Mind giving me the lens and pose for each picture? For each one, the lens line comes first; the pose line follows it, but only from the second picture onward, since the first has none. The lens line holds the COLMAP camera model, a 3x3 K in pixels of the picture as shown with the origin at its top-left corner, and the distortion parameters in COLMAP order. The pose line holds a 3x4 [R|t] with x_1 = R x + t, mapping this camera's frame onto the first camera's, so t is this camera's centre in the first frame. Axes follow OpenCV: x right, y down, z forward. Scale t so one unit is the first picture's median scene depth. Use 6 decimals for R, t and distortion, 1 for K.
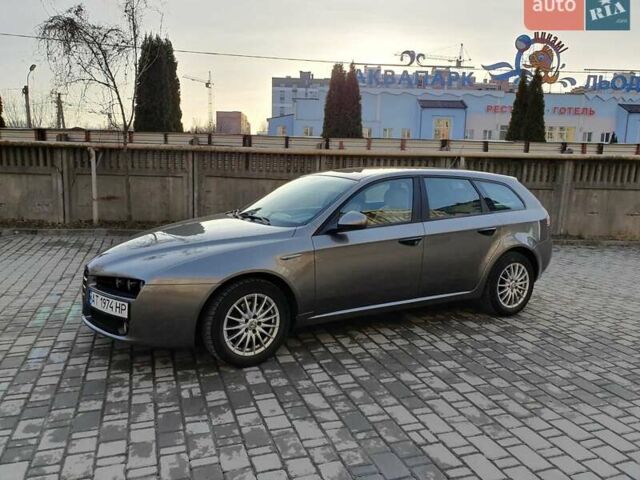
lens RADIAL K [[497.5, 0, 318.4], [0, 497.5, 227.5], [0, 0, 1]] dist [0.034196, -0.021391]
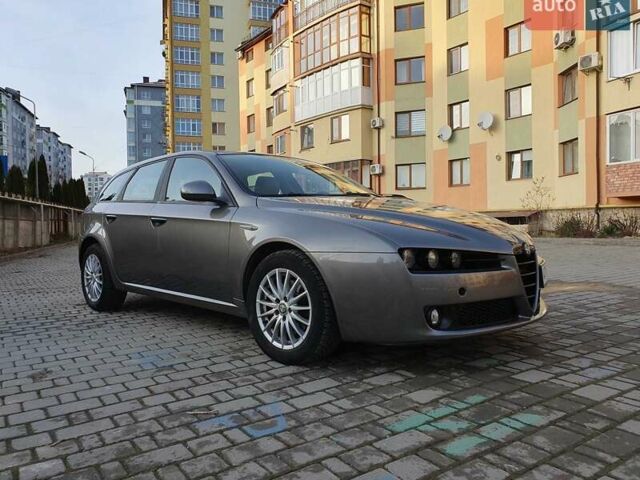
lens RADIAL K [[497.5, 0, 316.0], [0, 497.5, 234.1], [0, 0, 1]] dist [0.034196, -0.021391]
pose [[-0.261565, -0.042217, 0.964262, -0.956469], [0.140064, 0.986807, 0.081198, -0.033589], [-0.954969, 0.156297, -0.252201, 1.306973]]
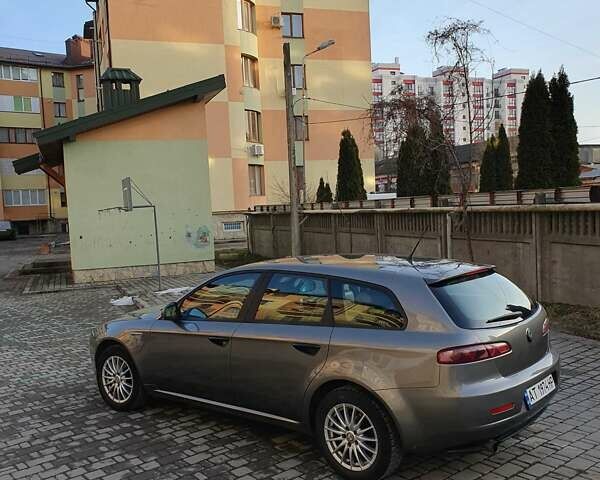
lens RADIAL K [[623.2, 0, 299.9], [0, 623.2, 245.9], [0, 0, 1]] dist [0.011491, 0.000000]
pose [[0.346723, 0.019592, -0.937763, 1.328037], [-0.071099, 0.997454, -0.005449, -0.154731], [0.935269, 0.068564, 0.347234, 0.710754]]
